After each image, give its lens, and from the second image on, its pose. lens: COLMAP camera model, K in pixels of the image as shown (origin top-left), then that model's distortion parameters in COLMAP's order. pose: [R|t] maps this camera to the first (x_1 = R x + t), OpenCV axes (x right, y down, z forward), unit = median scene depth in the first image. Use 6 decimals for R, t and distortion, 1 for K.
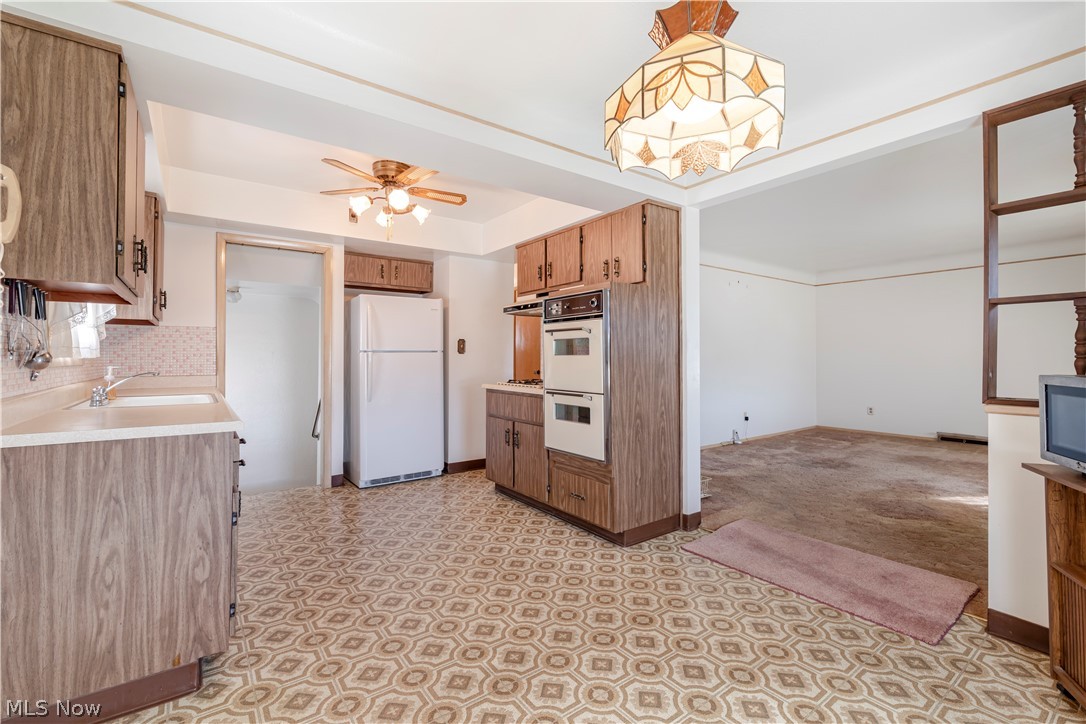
lens RADIAL K [[475.5, 0, 548.5], [0, 475.5, 348.4], [0, 0, 1]] dist [0.000149, -0.000020]
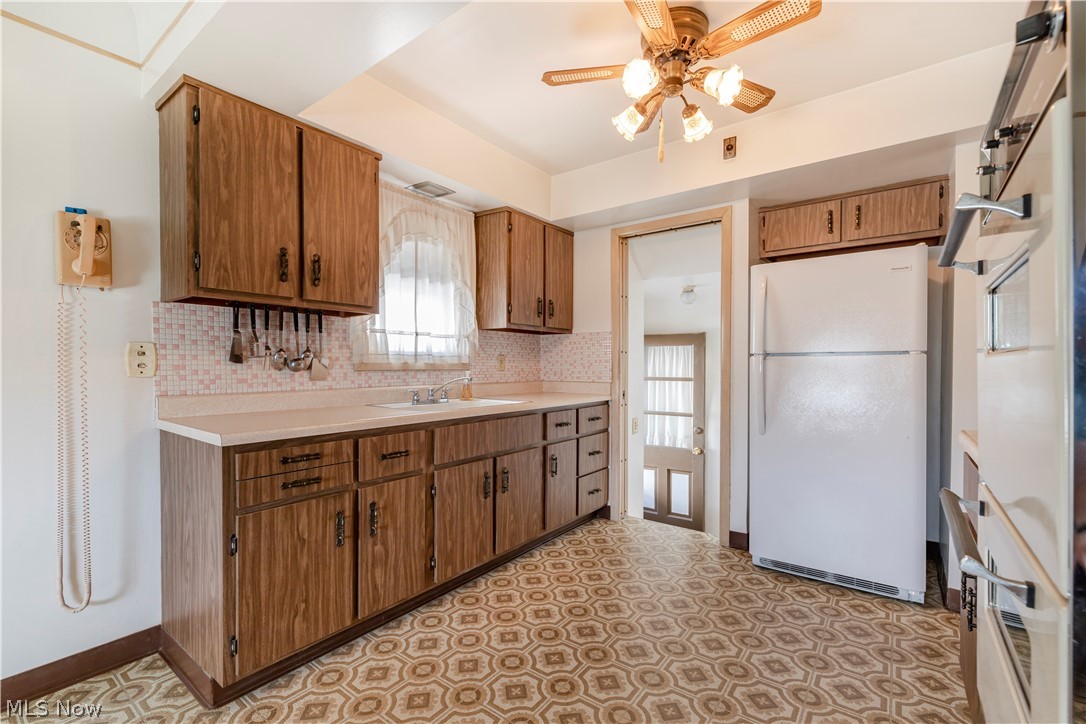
lens RADIAL K [[471.8, 0, 547.8], [0, 471.8, 371.2], [0, 0, 1]] dist [-0.001367, 0.000162]
pose [[0.283113, 0.015503, -0.958961, 0.170492], [0.013776, 0.999700, 0.020228, 0.013822], [0.958988, -0.018937, 0.282814, 0.667251]]
